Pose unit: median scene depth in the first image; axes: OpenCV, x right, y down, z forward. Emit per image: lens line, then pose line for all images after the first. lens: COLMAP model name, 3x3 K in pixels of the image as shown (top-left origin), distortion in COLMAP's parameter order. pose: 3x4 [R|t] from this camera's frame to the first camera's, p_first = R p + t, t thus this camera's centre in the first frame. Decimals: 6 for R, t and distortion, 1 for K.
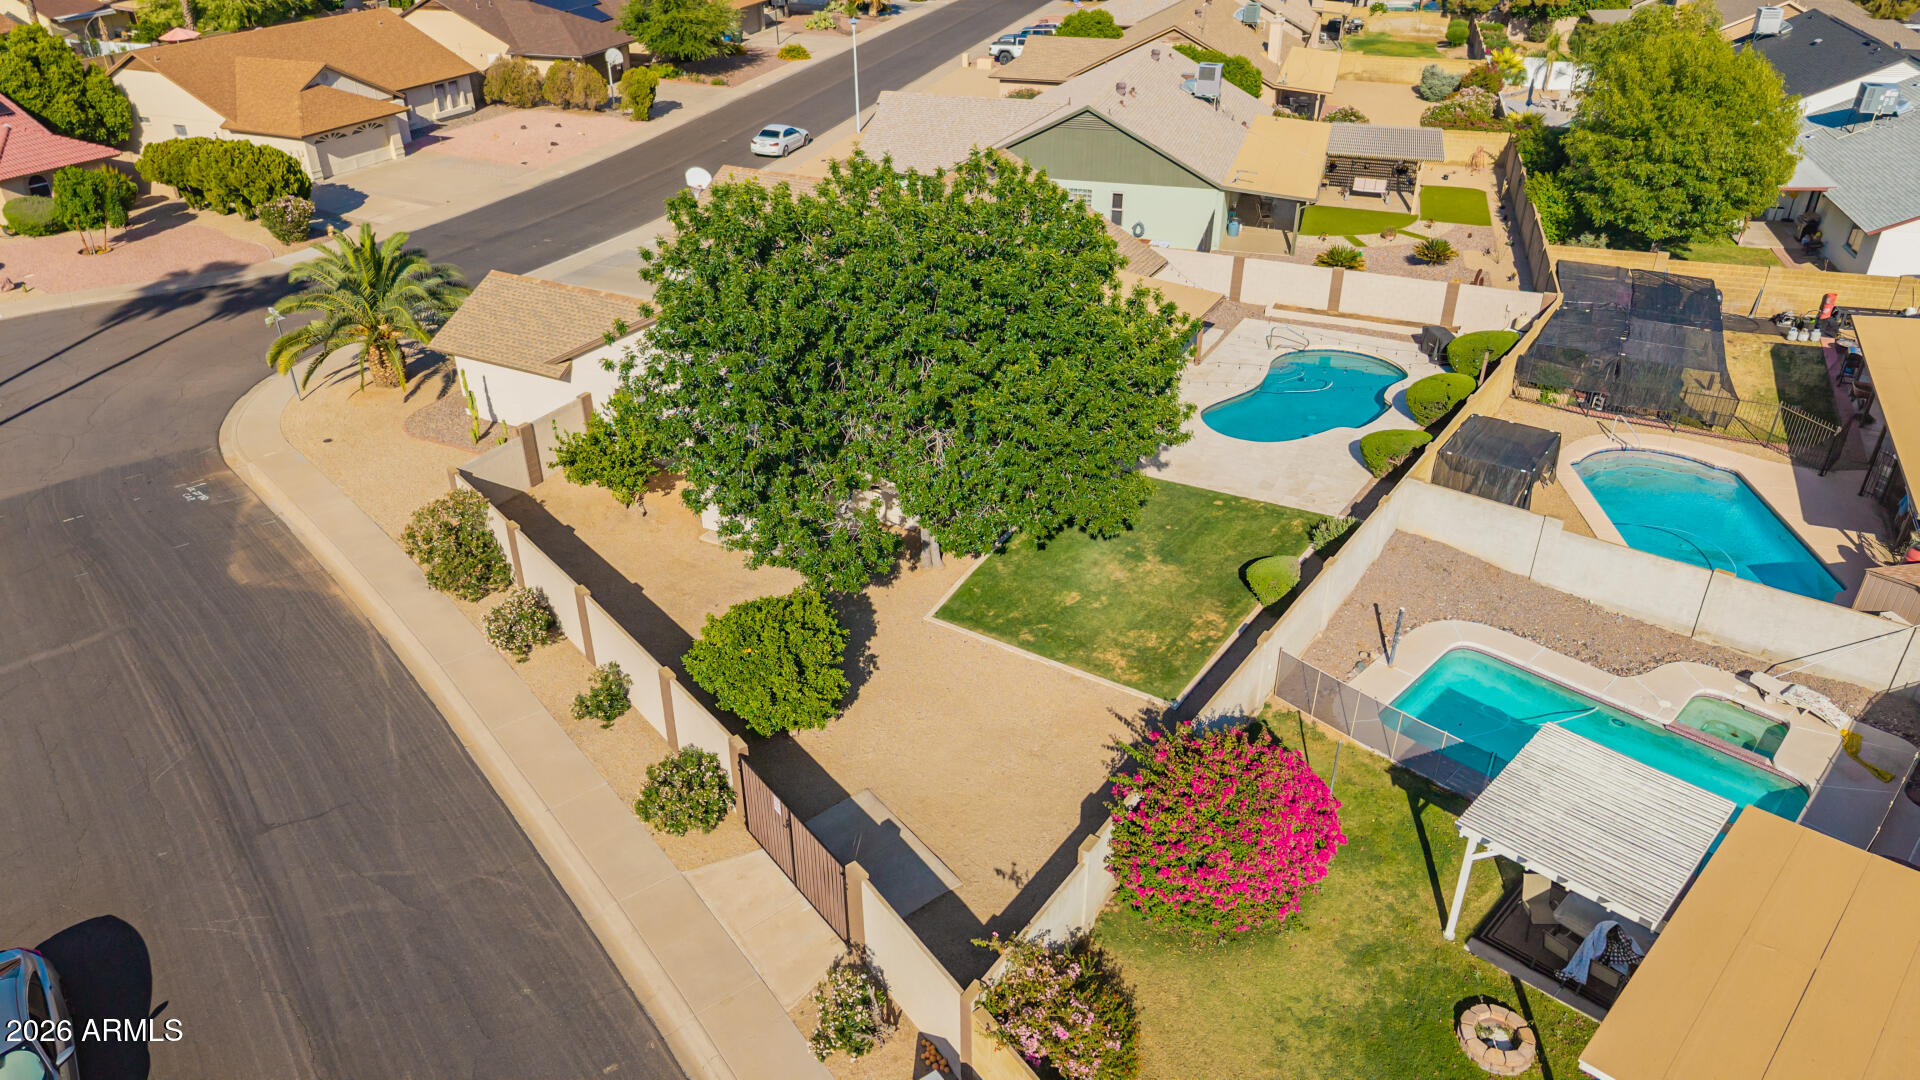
lens RADIAL K [[1288.1, 0, 956.2], [0, 1288.1, 532.5], [0, 0, 1]] dist [0.011125, -0.001350]
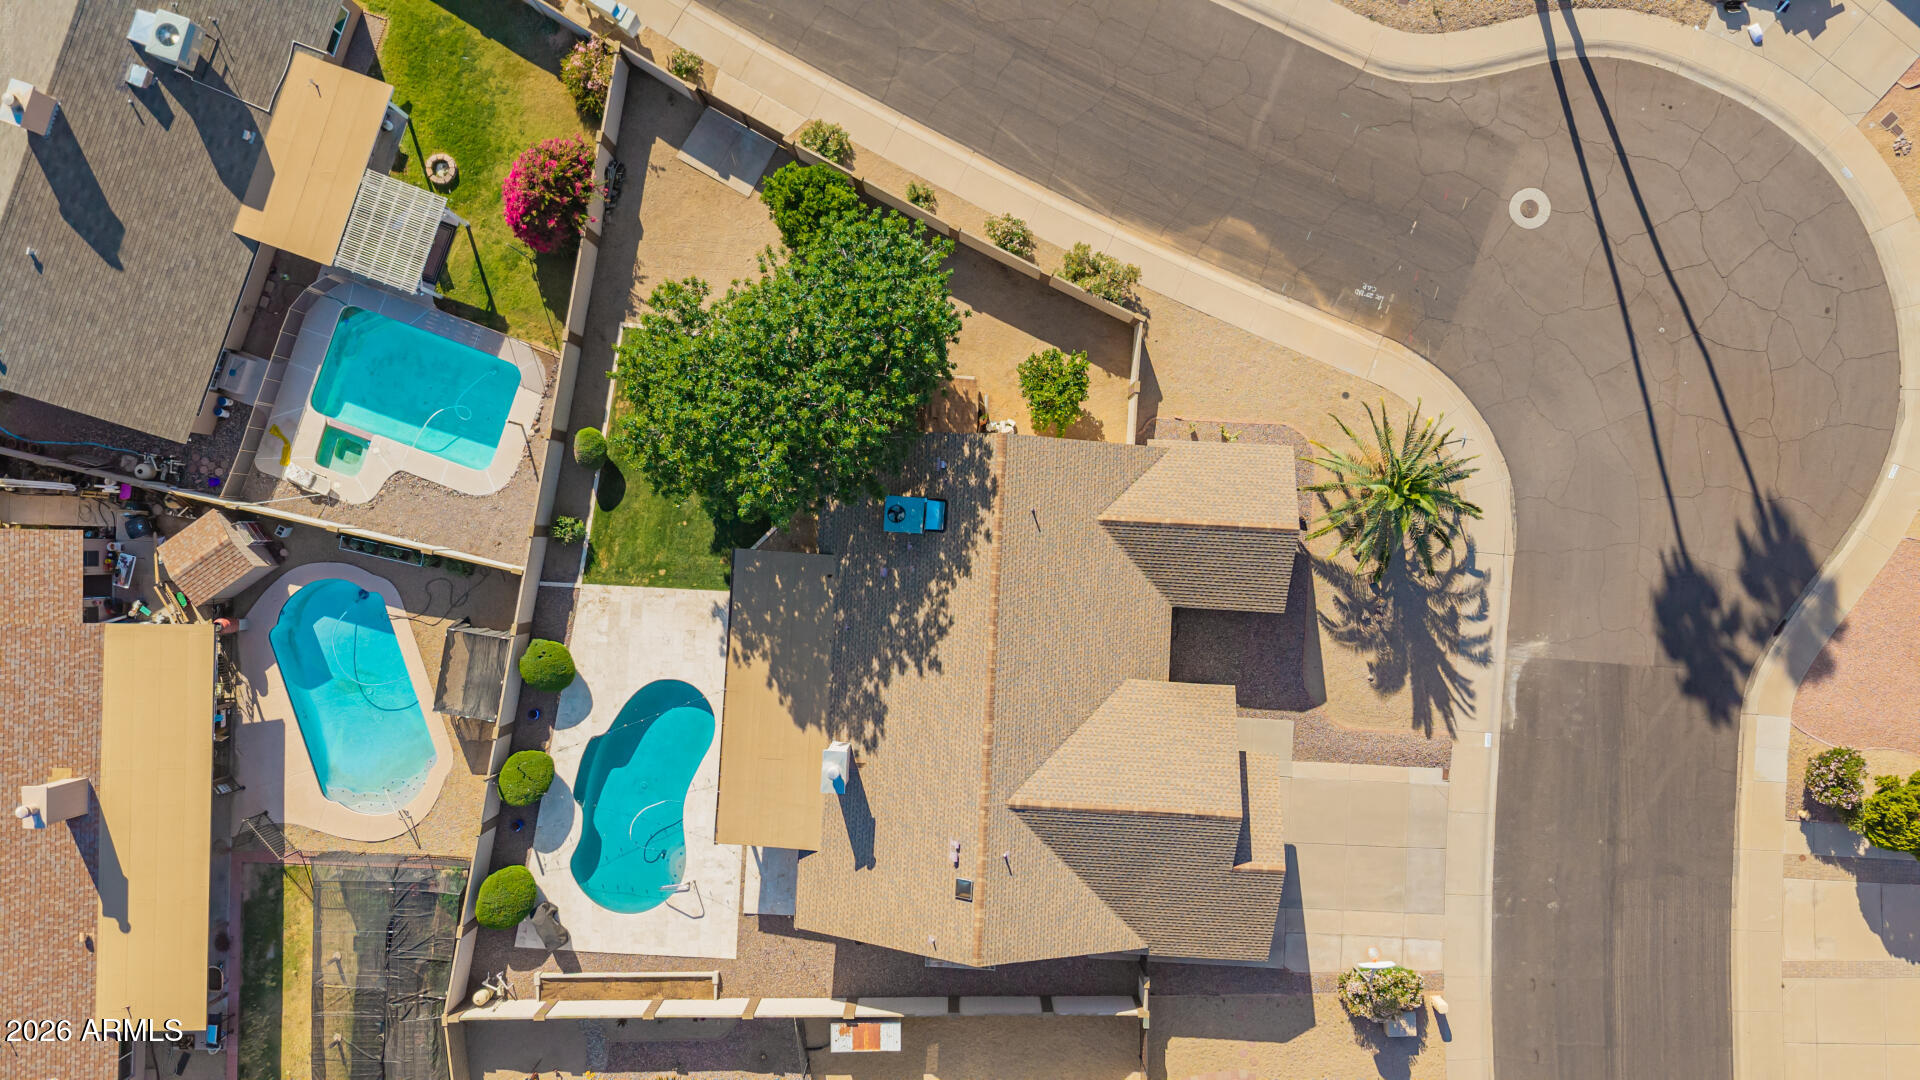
lens RADIAL K [[1288.6, 0, 954.9], [0, 1288.6, 534.1], [0, 0, 1]] dist [0.020856, 0.000378]
pose [[-0.906621, 0.421925, 0.004244, -0.097629], [-0.202289, -0.443456, 0.873170, -1.206880], [0.370294, 0.790776, 0.487397, 0.381854]]
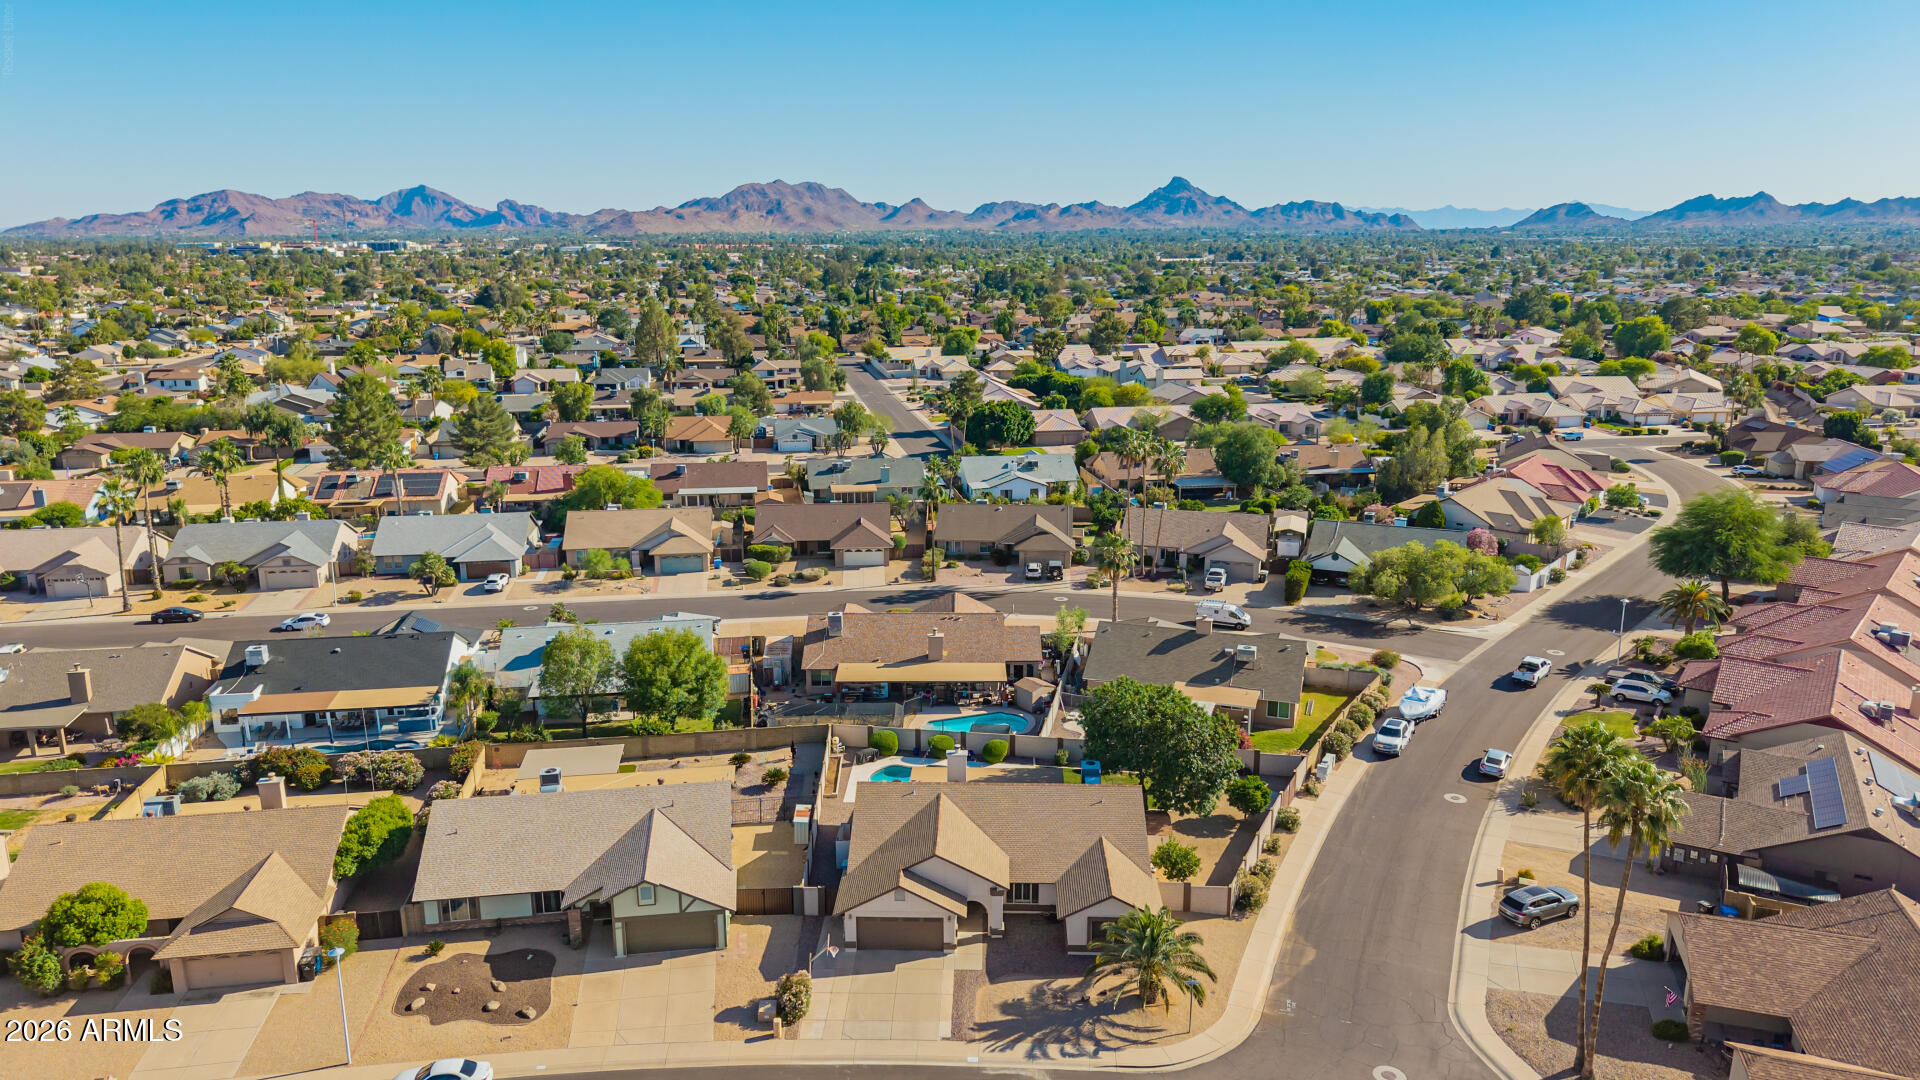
lens RADIAL K [[1327.2, 0, 960.0], [0, 1327.2, 540.0], [0, 0, 1]] dist [0.017388, -0.004060]
pose [[-0.434610, -0.227581, 0.871390, -1.855219], [0.459327, 0.776239, 0.431823, -1.546673], [-0.774682, 0.587928, -0.232827, 1.403641]]
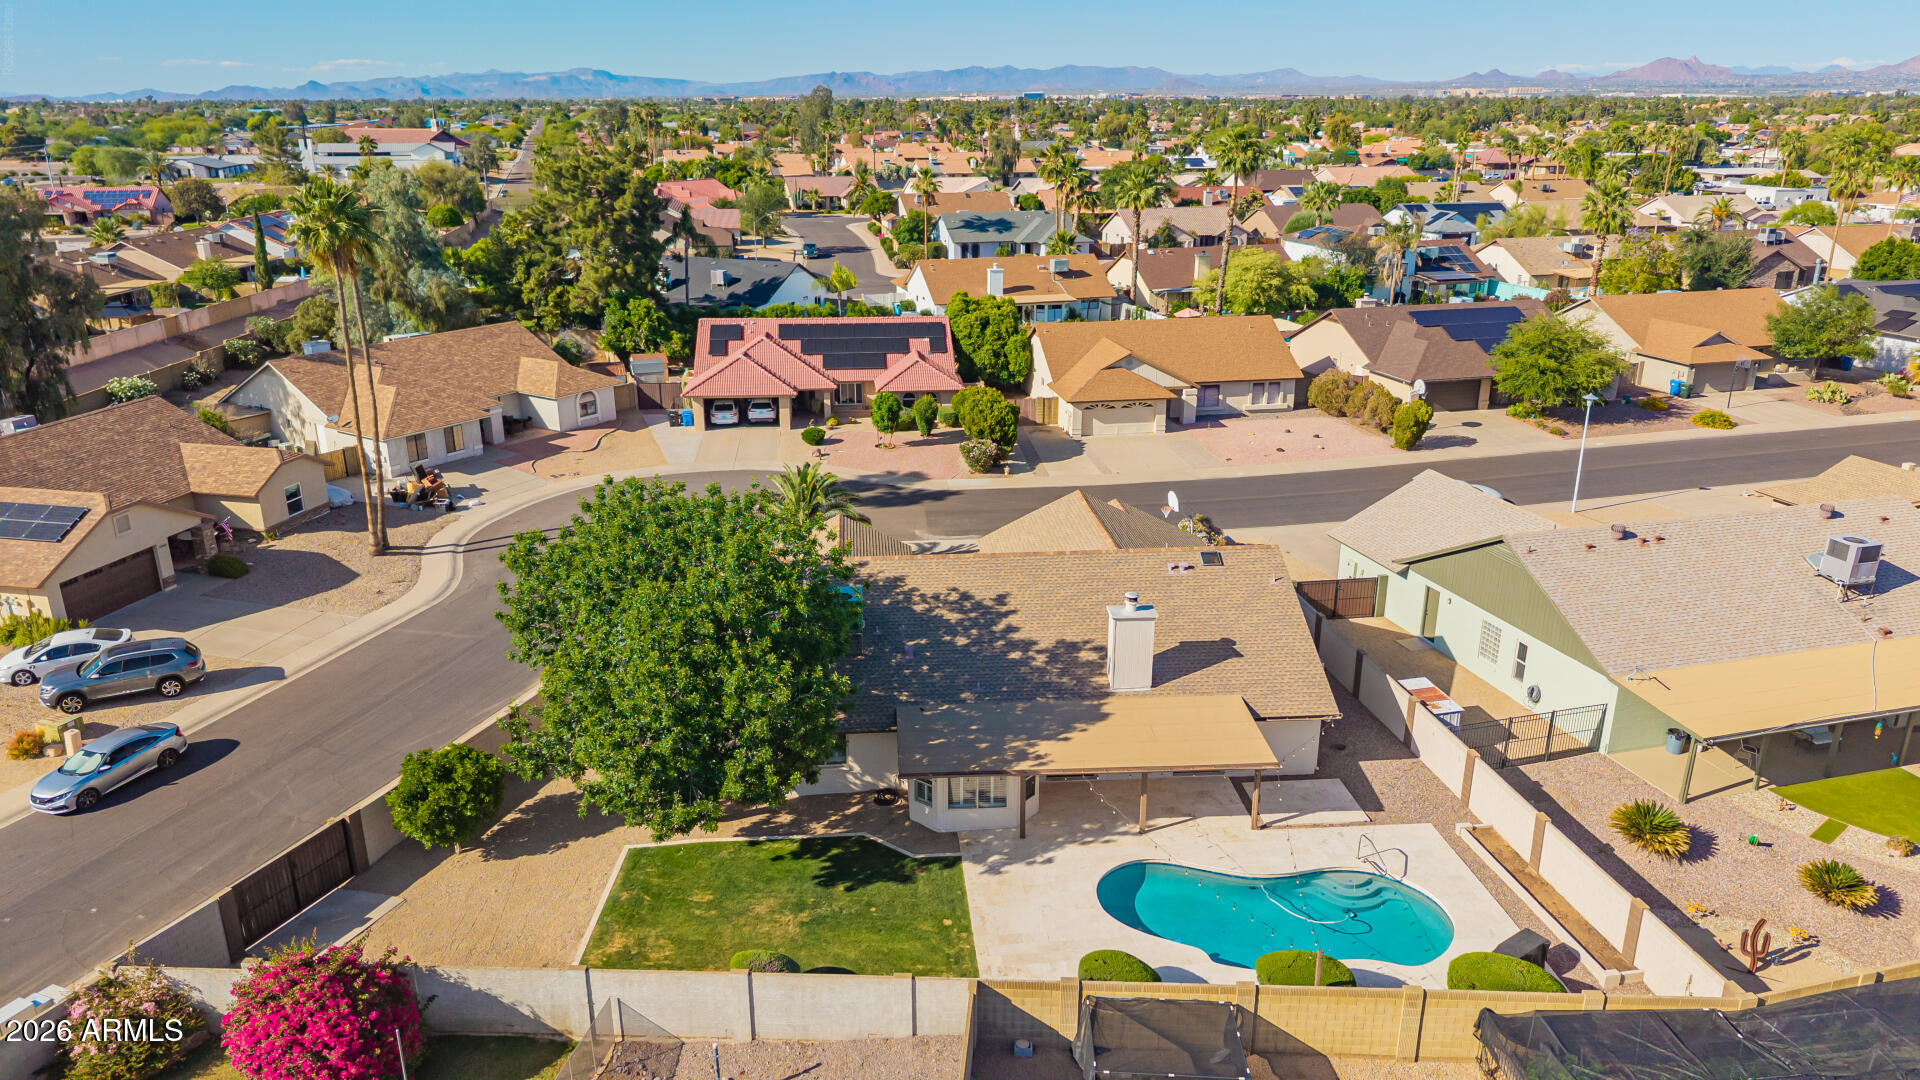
lens RADIAL K [[1288.6, 0, 954.9], [0, 1288.6, 534.1], [0, 0, 1]] dist [0.020856, 0.000378]
pose [[0.537857, 0.267357, -0.799519, 0.834633], [-0.415742, 0.909157, 0.024340, -0.288264], [0.733395, 0.319302, 0.600148, 0.324248]]
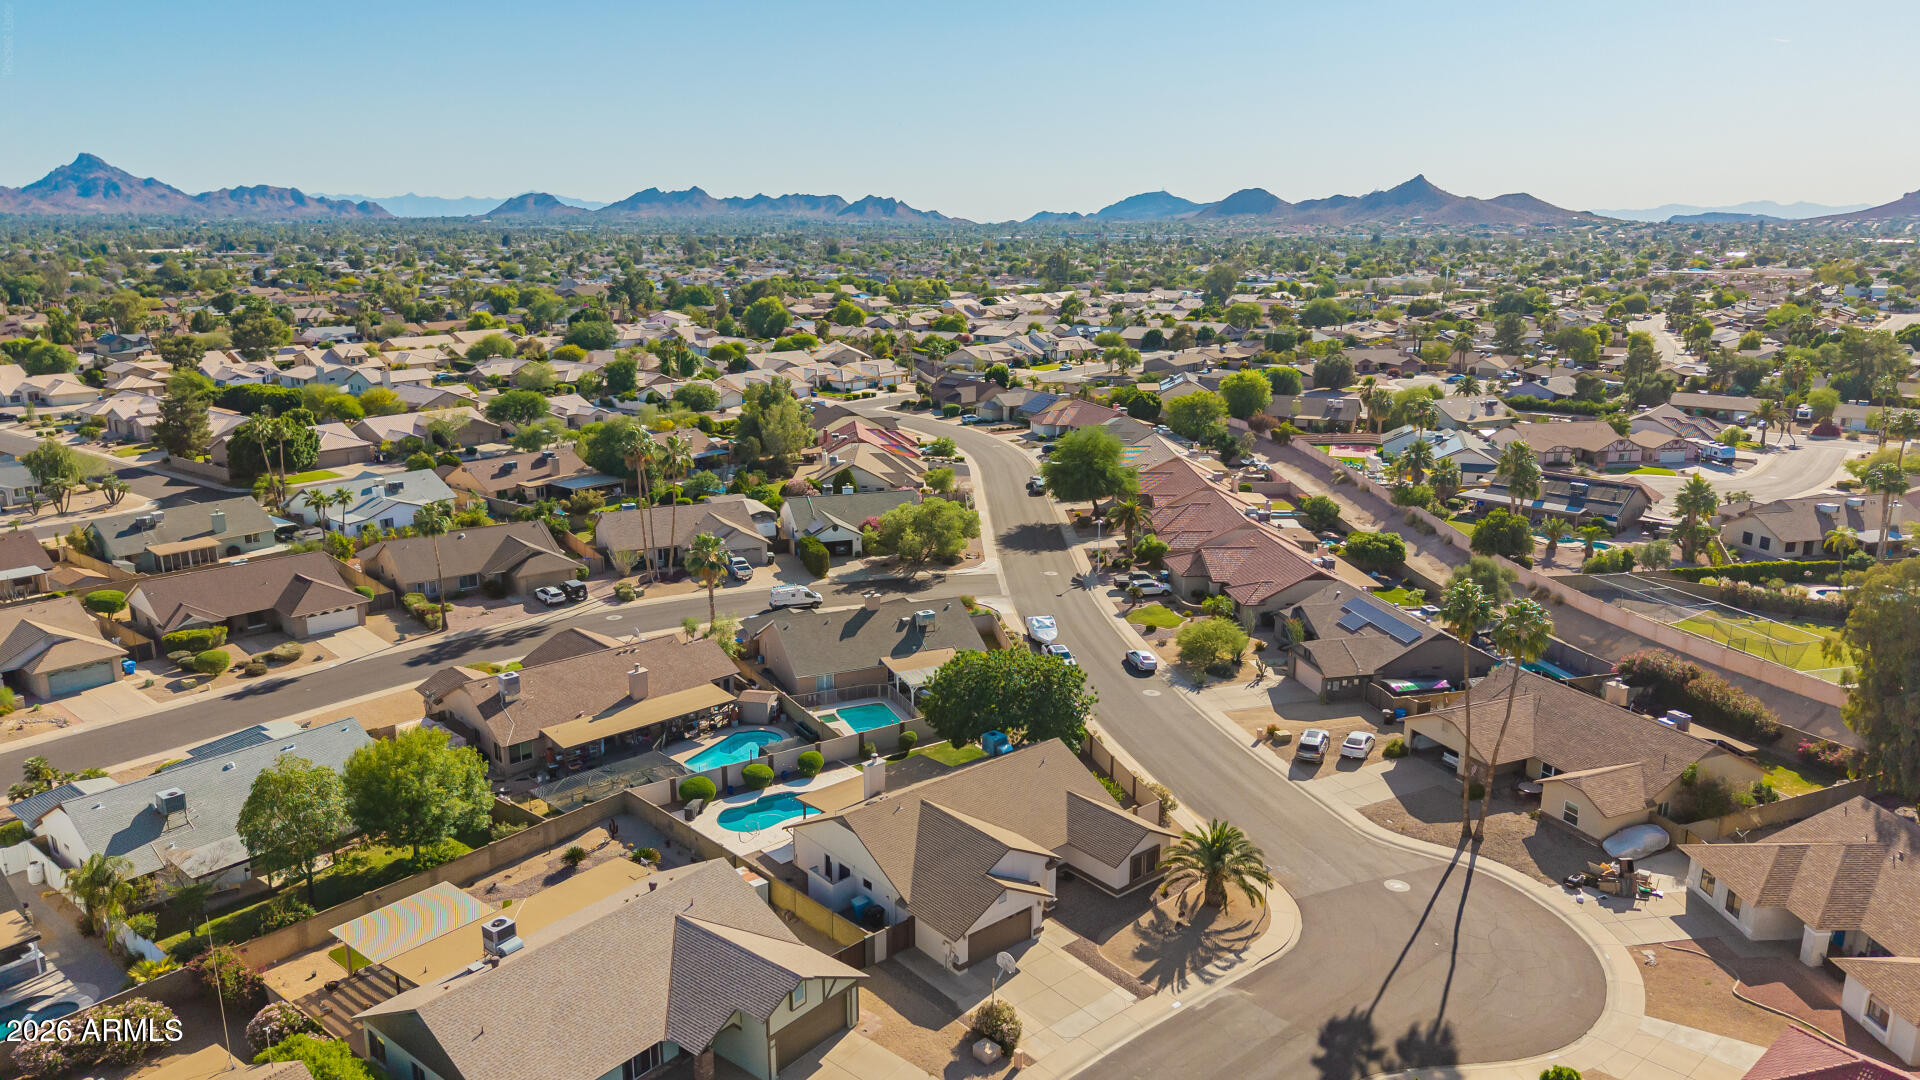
lens RADIAL K [[1288.6, 0, 954.9], [0, 1288.6, 534.1], [0, 0, 1]] dist [0.020856, 0.000378]
pose [[-0.927109, -0.111598, 0.357790, -0.789950], [0.176189, 0.712805, 0.678871, -2.041437], [-0.330795, 0.692427, -0.641186, 2.205664]]
